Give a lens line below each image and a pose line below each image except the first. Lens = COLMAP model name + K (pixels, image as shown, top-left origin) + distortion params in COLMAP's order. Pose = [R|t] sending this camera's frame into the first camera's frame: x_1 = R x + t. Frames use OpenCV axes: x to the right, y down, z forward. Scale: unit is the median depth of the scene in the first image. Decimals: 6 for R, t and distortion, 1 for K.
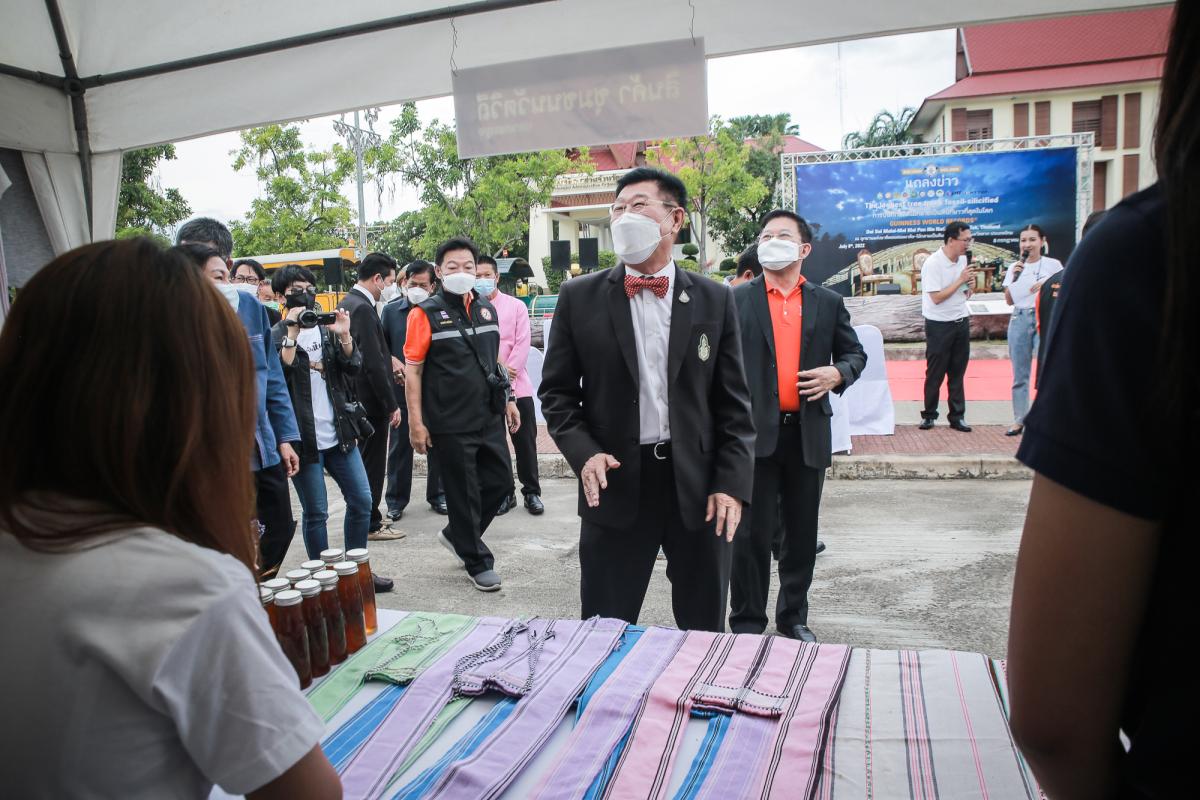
lens RADIAL K [[821.2, 0, 606.4], [0, 821.2, 397.9], [0, 0, 1]] dist [-0.130129, 0.100562]
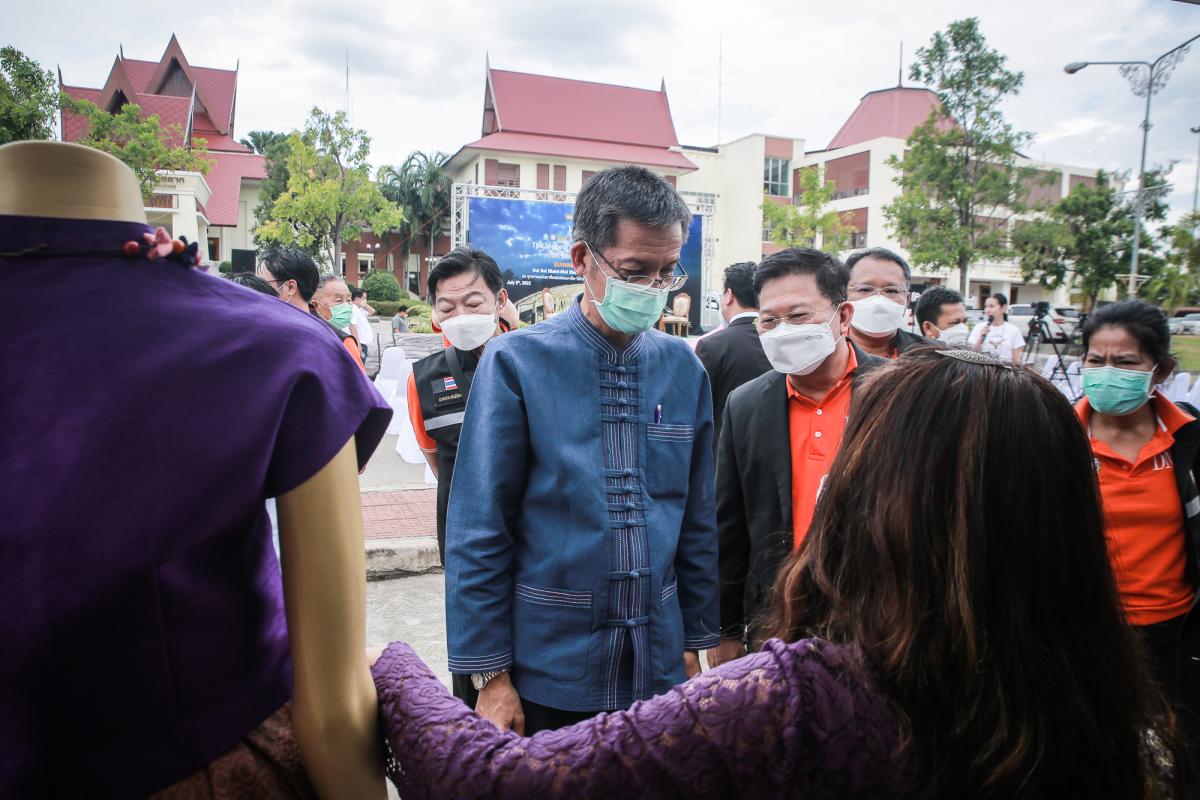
lens RADIAL K [[802.8, 0, 612.6], [0, 802.8, 415.4], [0, 0, 1]] dist [-0.126823, 0.088835]
pose [[0.798442, -0.006609, 0.602035, -0.210287], [0.014893, 0.999851, -0.008776, -0.010364], [-0.601887, 0.015973, 0.798421, 0.129576]]
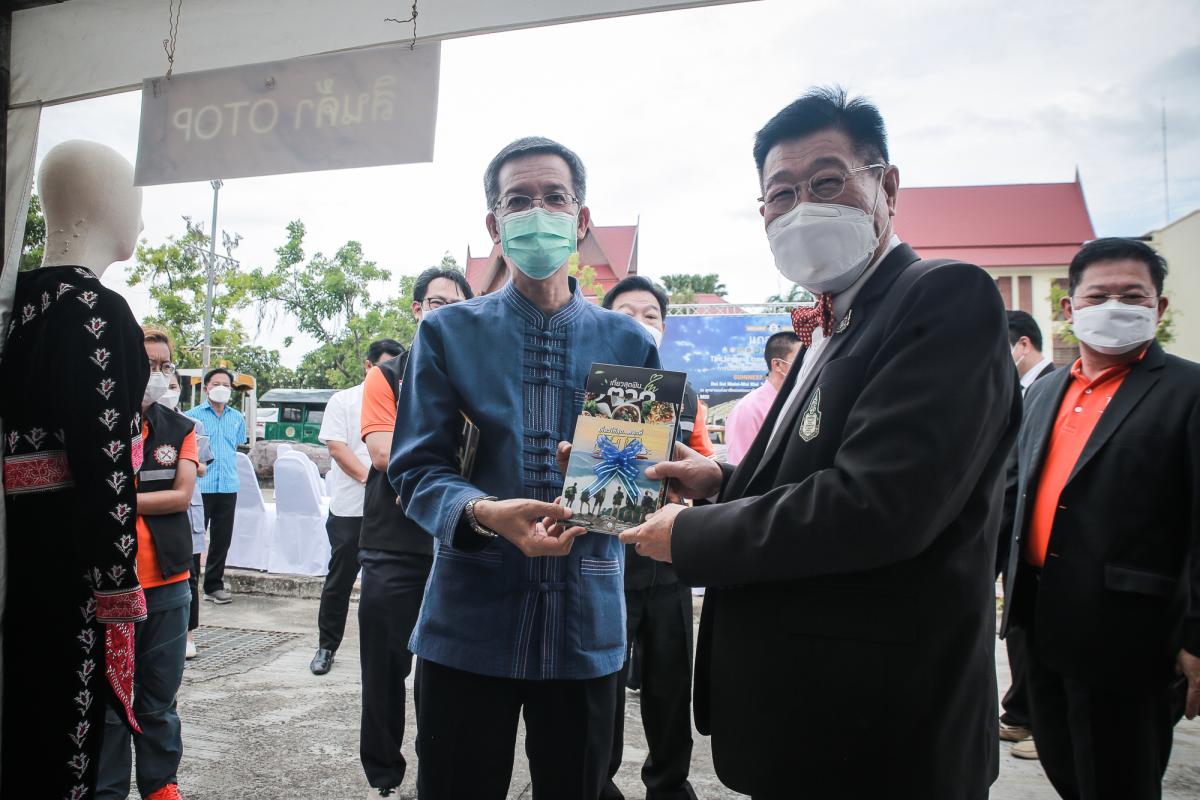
lens RADIAL K [[821.2, 0, 606.4], [0, 821.2, 397.9], [0, 0, 1]] dist [-0.130129, 0.100562]
pose [[0.996614, 0.062390, 0.053552, 0.135283], [-0.051823, 0.982304, -0.179979, 0.005602], [-0.063834, 0.176594, 0.982212, -0.008481]]
